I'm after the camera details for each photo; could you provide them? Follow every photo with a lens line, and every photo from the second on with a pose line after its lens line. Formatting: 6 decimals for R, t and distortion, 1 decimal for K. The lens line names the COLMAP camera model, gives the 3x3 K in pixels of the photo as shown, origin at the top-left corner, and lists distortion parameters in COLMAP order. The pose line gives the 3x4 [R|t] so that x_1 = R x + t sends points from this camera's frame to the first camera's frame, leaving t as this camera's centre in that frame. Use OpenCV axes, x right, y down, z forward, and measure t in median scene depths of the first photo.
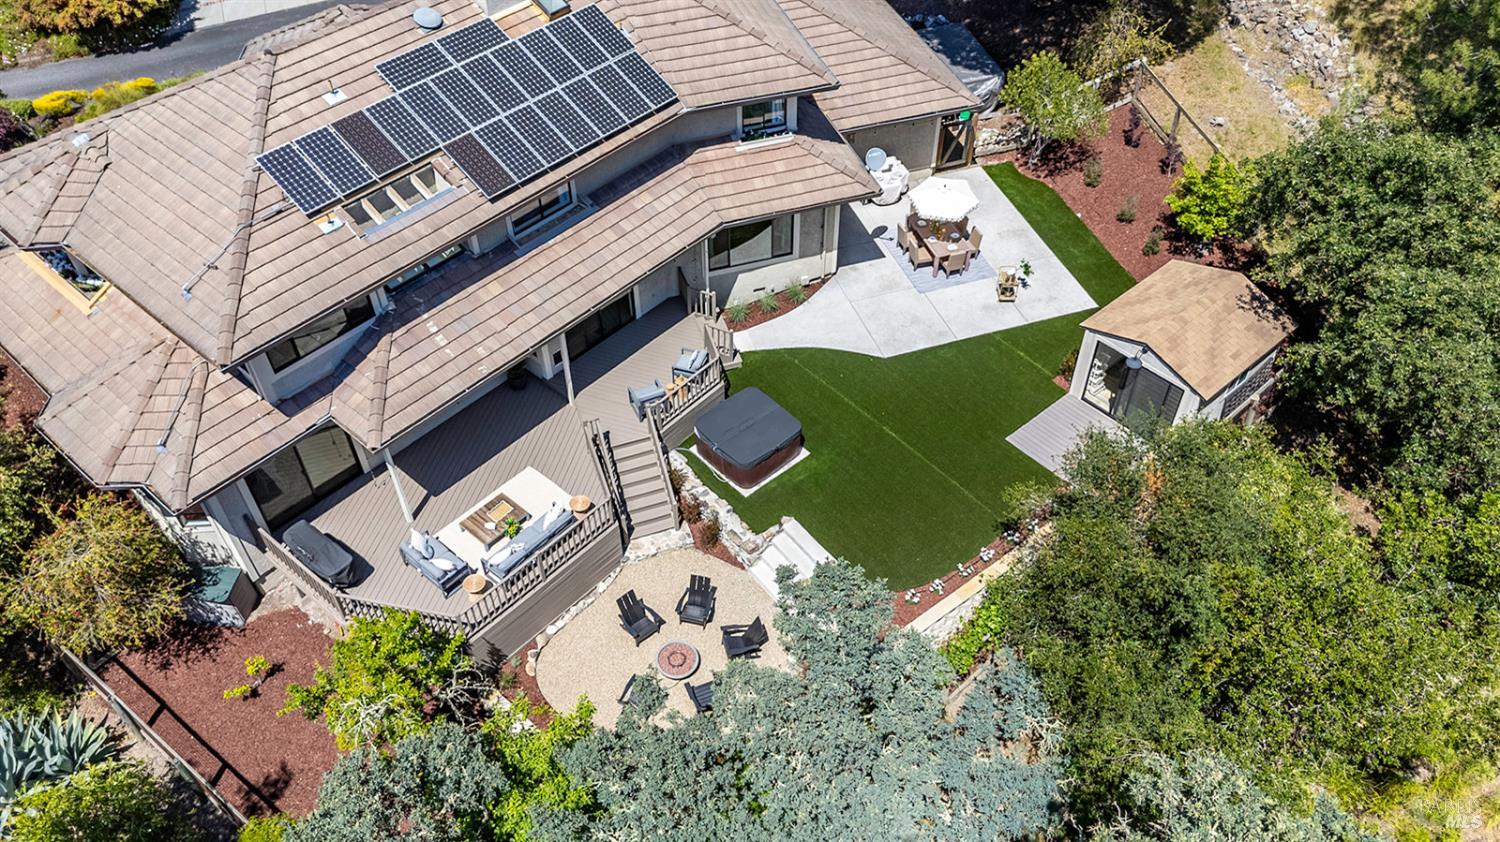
lens RADIAL K [[1091.5, 0, 750.0], [0, 1091.5, 421.0], [0, 0, 1]] dist [0.103948, -0.137974]
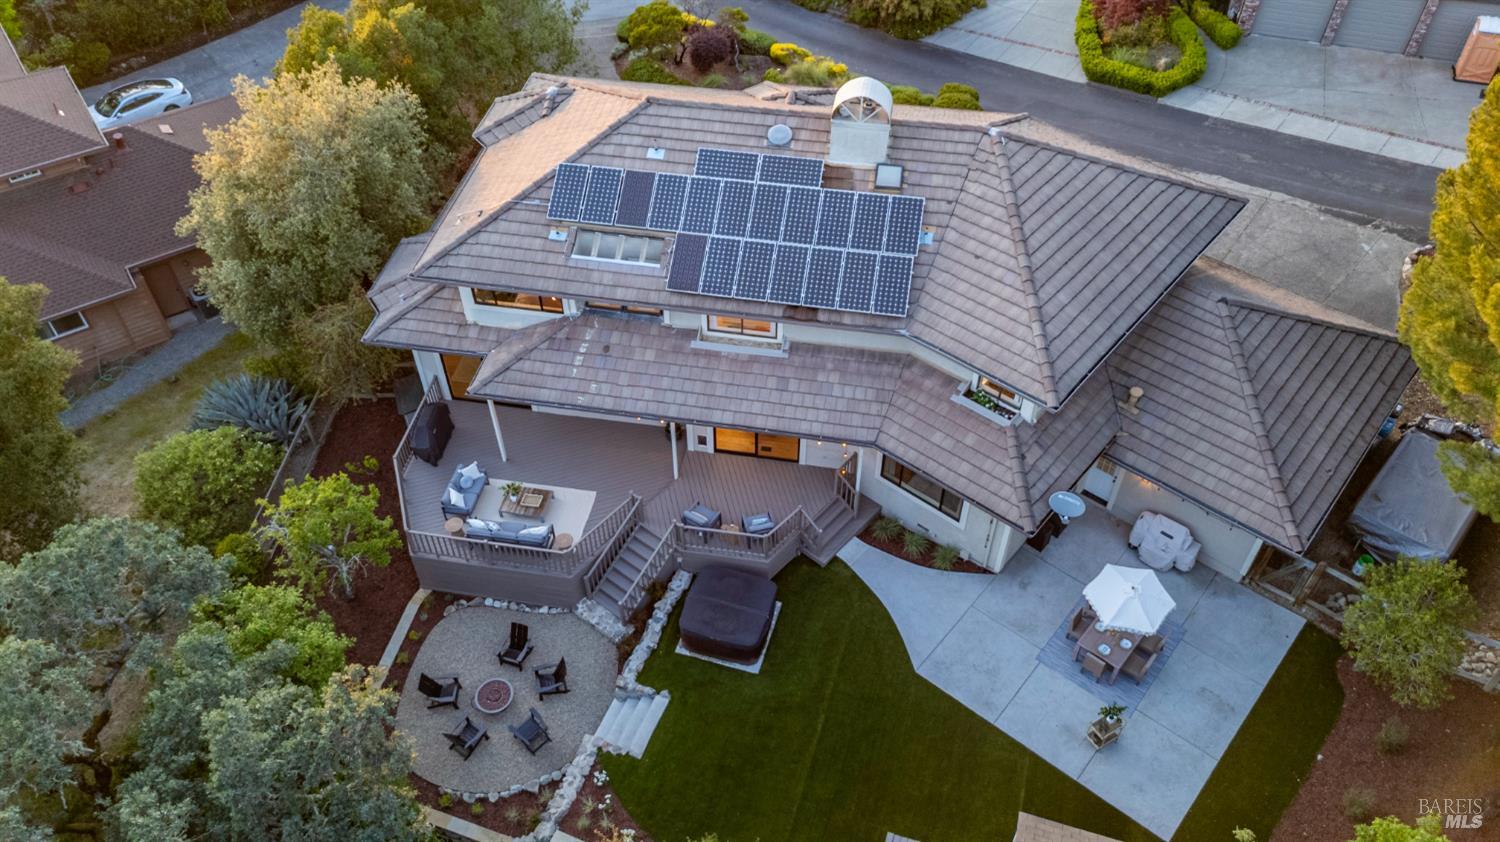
lens RADIAL K [[1091.5, 0, 750.0], [0, 1091.5, 421.0], [0, 0, 1]] dist [0.103948, -0.137974]
pose [[0.524122, 0.620649, -0.583173, 0.522943], [-0.606844, 0.752609, 0.255577, -0.418894], [0.597525, 0.219942, 0.771096, 0.200626]]
